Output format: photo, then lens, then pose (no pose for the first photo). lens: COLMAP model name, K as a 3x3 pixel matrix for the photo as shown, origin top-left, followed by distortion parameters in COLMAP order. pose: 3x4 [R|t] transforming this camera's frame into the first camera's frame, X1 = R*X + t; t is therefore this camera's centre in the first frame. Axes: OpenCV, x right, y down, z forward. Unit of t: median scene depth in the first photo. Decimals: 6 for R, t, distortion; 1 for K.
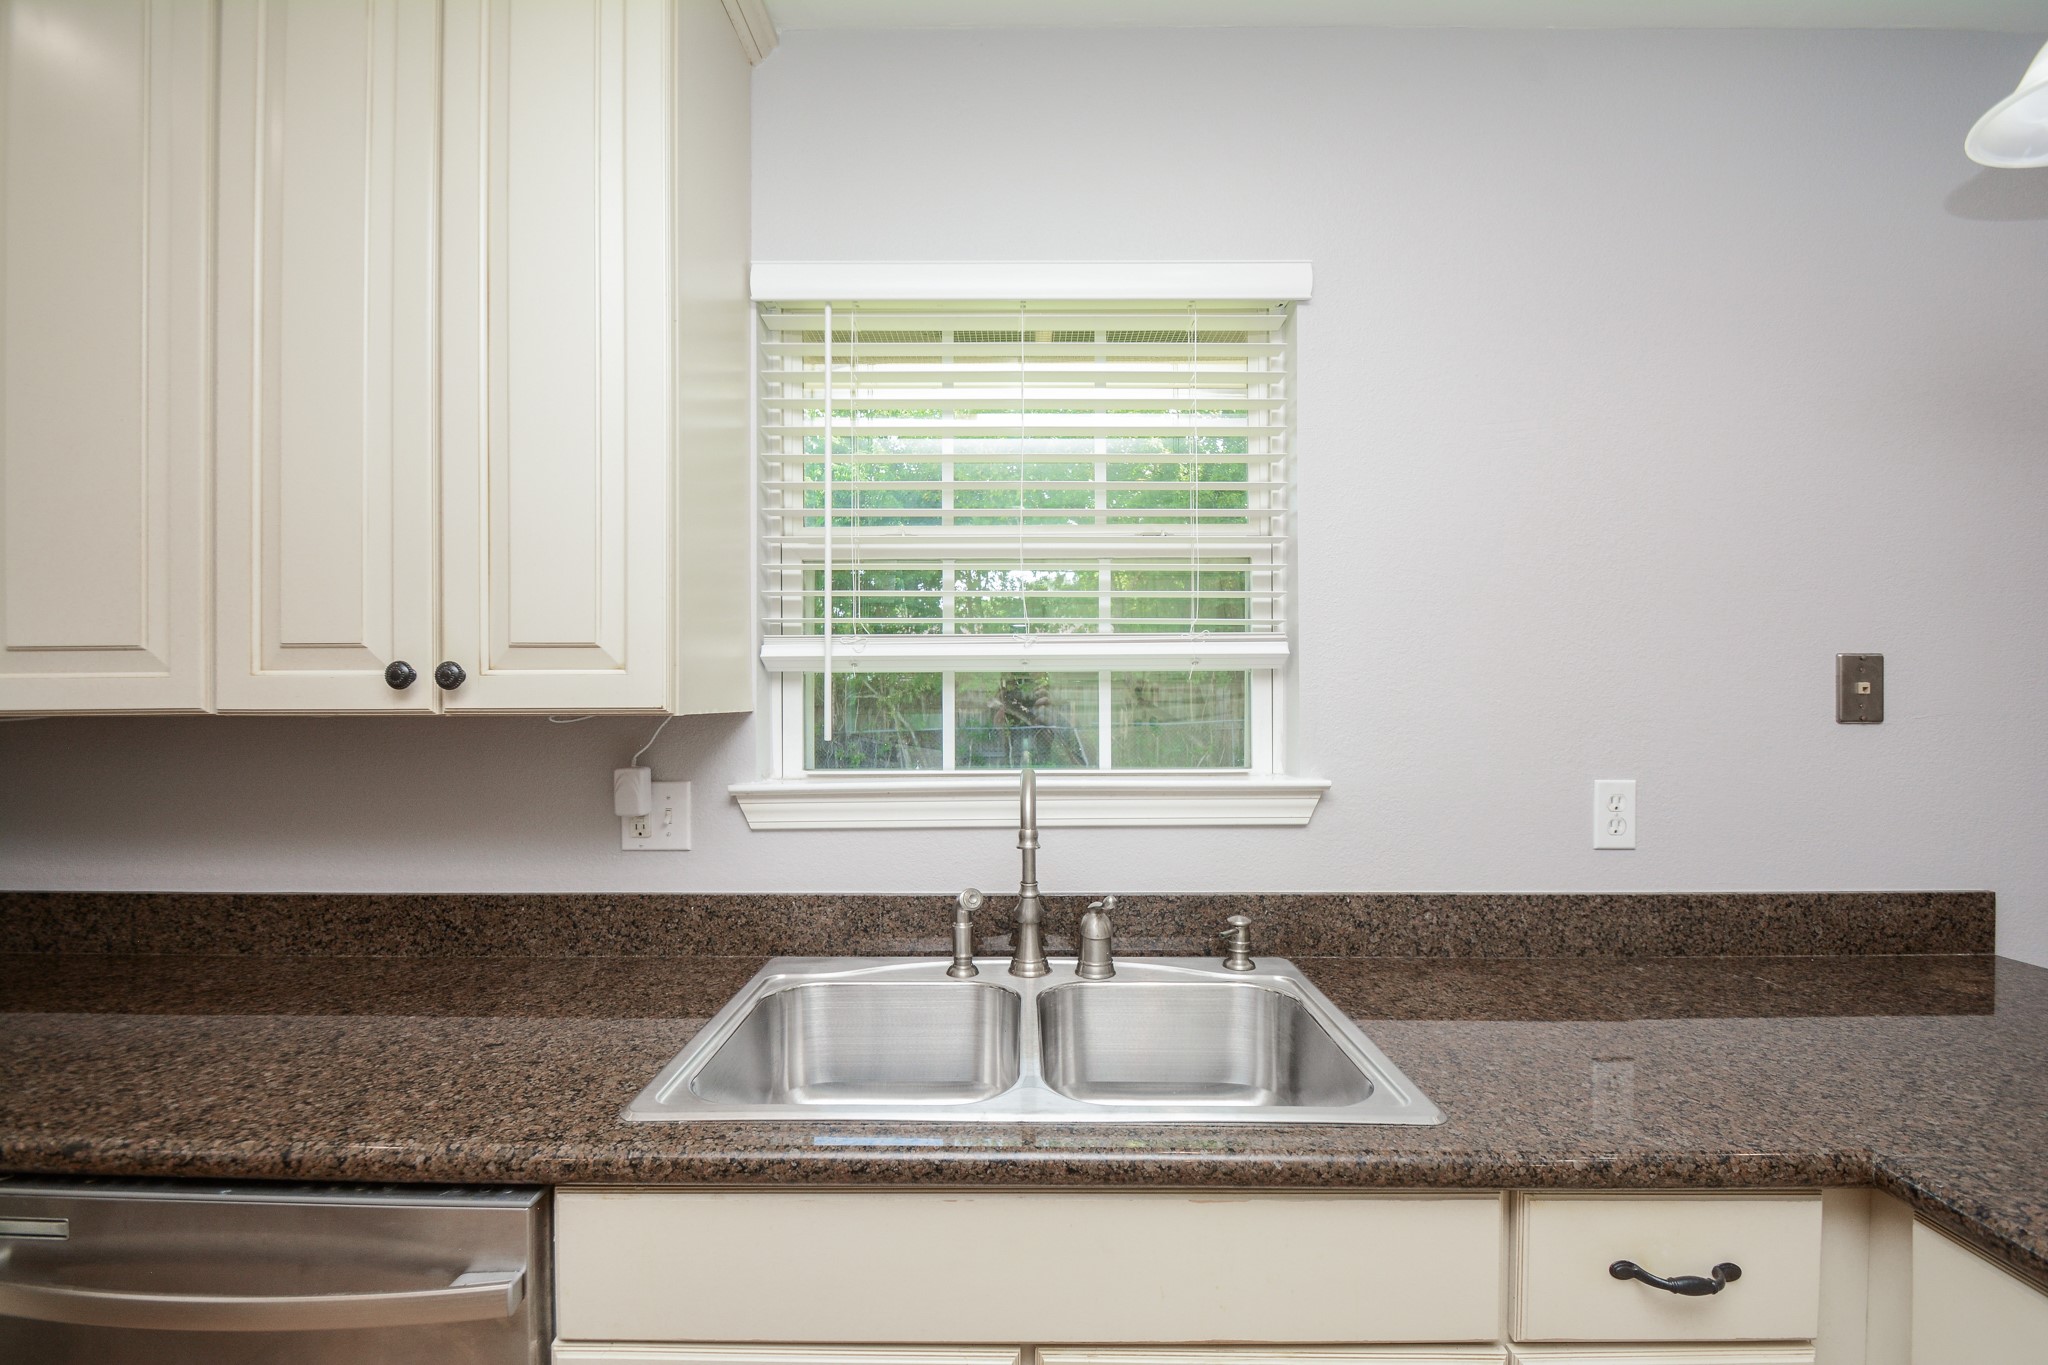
lens RADIAL K [[912.8, 0, 1001.0], [0, 912.8, 684.6], [0, 0, 1]] dist [0.005439, -0.012735]
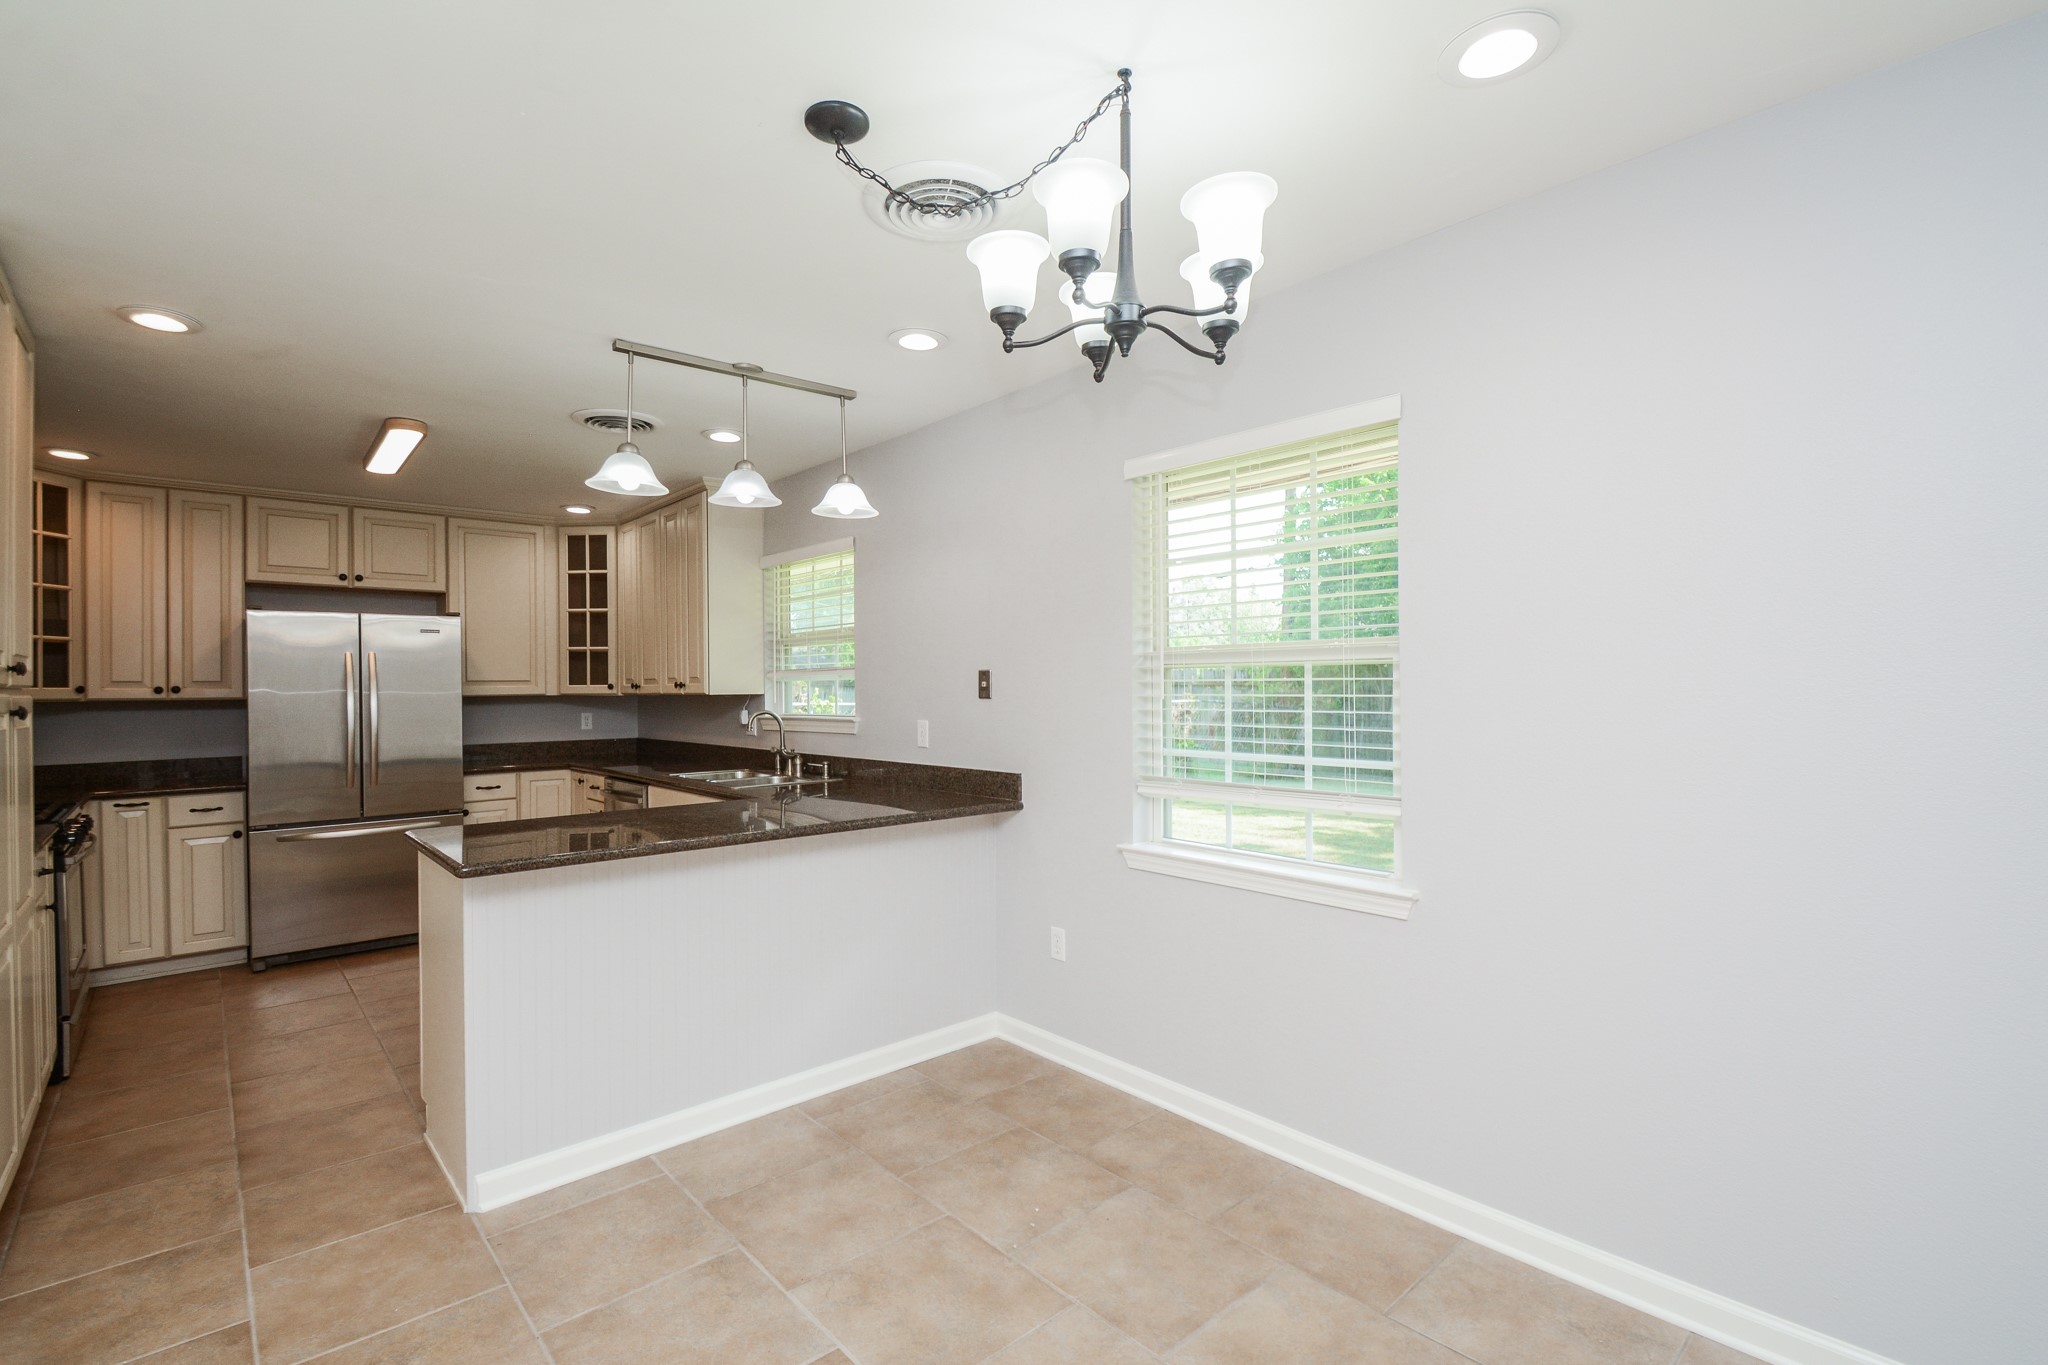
lens RADIAL K [[912.8, 0, 1015.2], [0, 912.8, 688.6], [0, 0, 1]] dist [0.005439, -0.012735]
pose [[0.675067, -0.004889, -0.737740, 2.798212], [0.012902, 0.999903, 0.005179, 0.003549], [0.737643, -0.013015, 0.675065, -0.560517]]
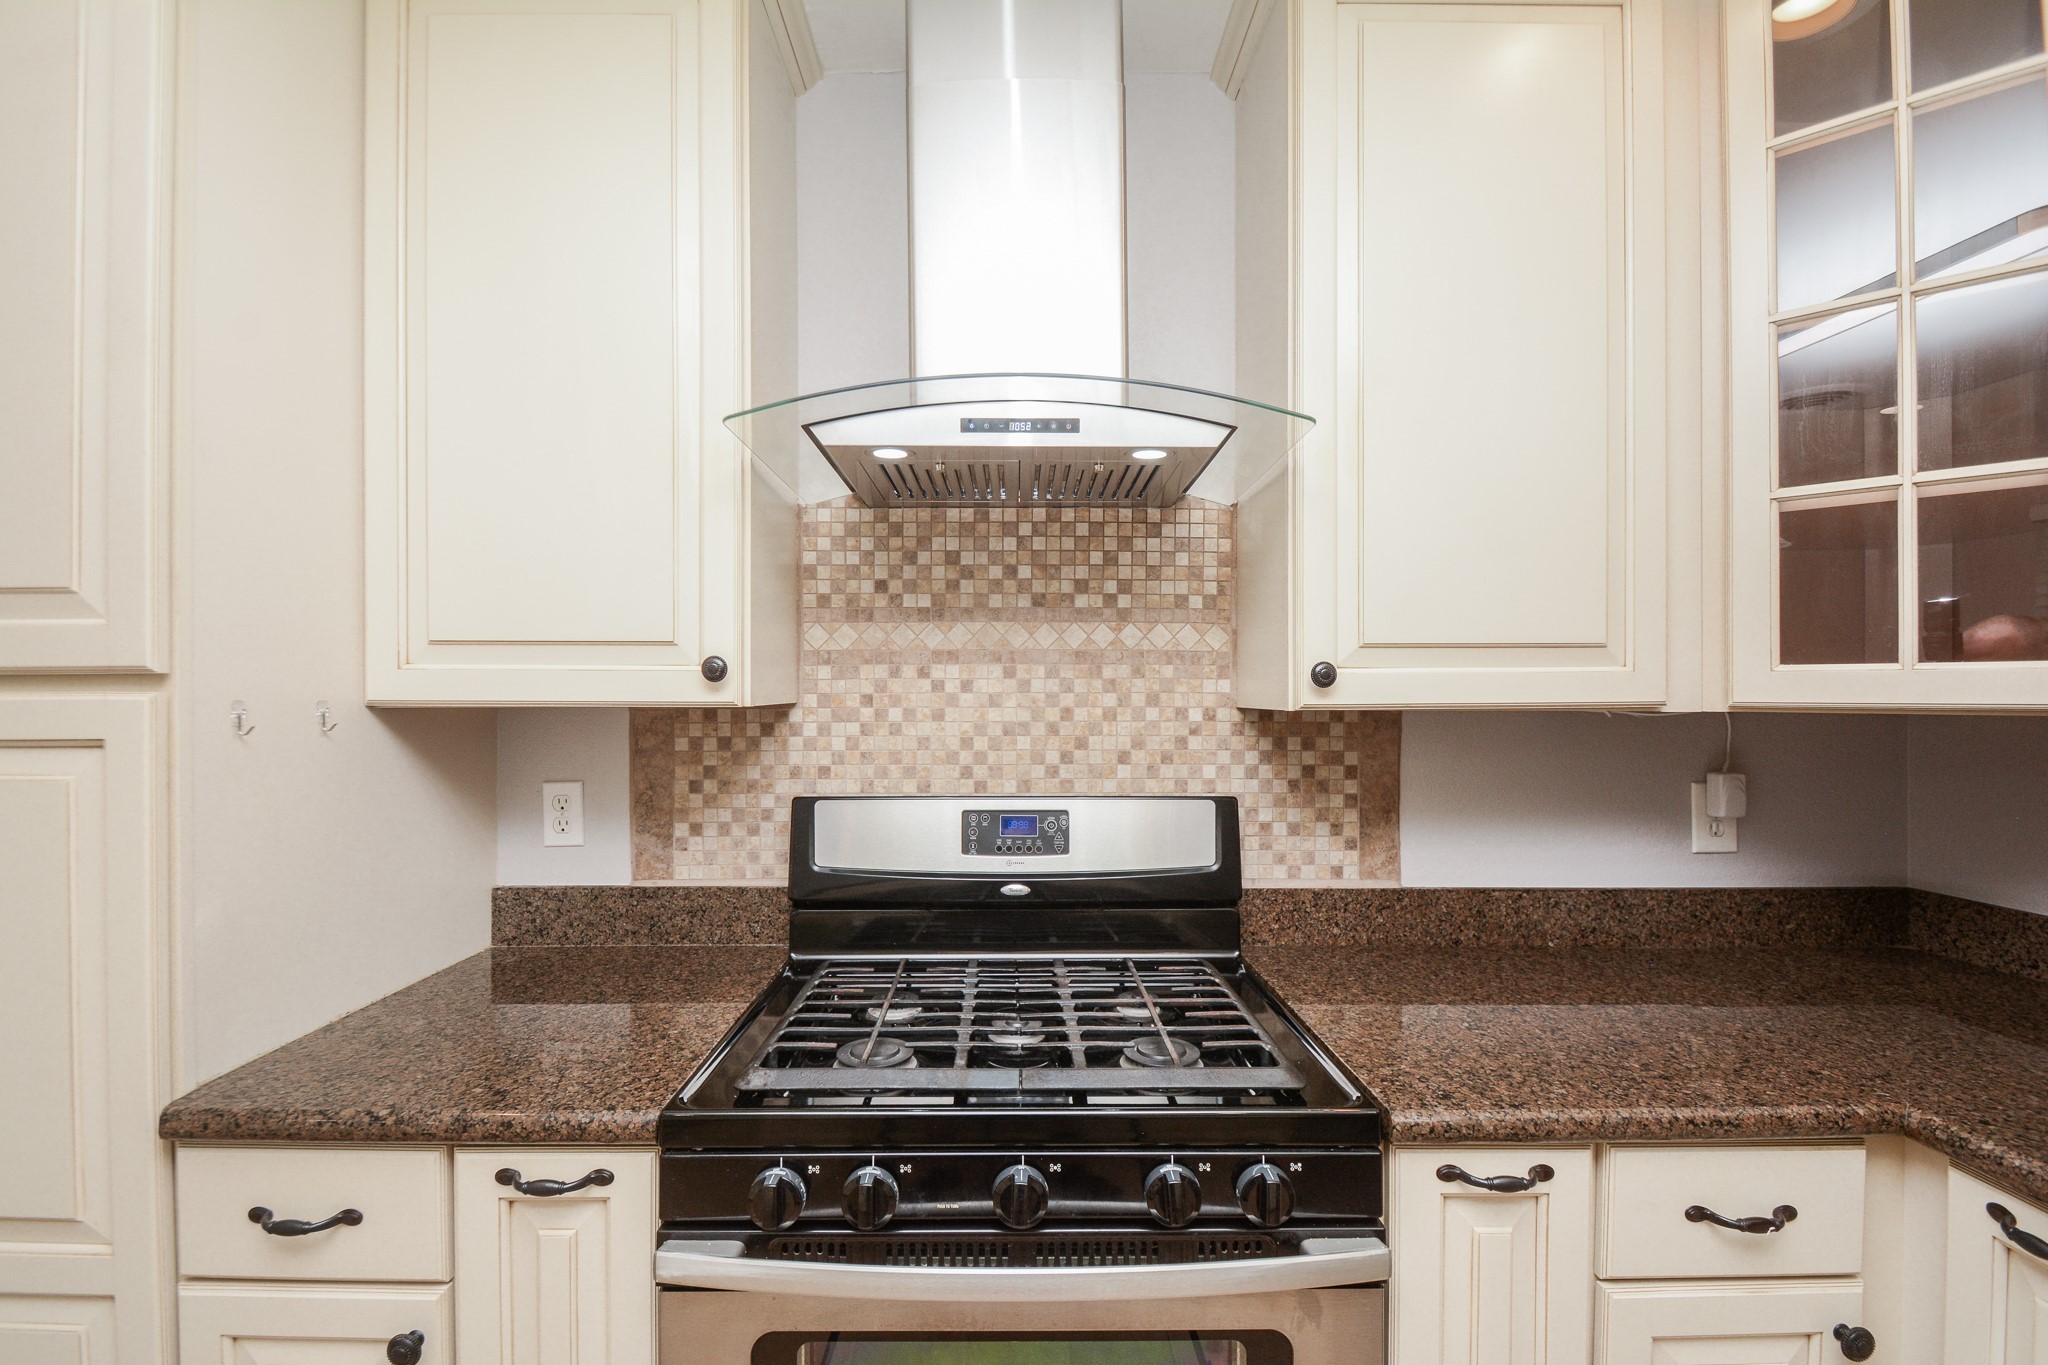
lens RADIAL K [[912.8, 0, 995.9], [0, 912.8, 691.4], [0, 0, 1]] dist [0.005439, -0.012735]
pose [[-0.999962, 0.001962, -0.008514, -0.494831], [0.002014, 0.999979, -0.006087, 0.003356], [0.008502, -0.006104, -0.999945, -0.138077]]
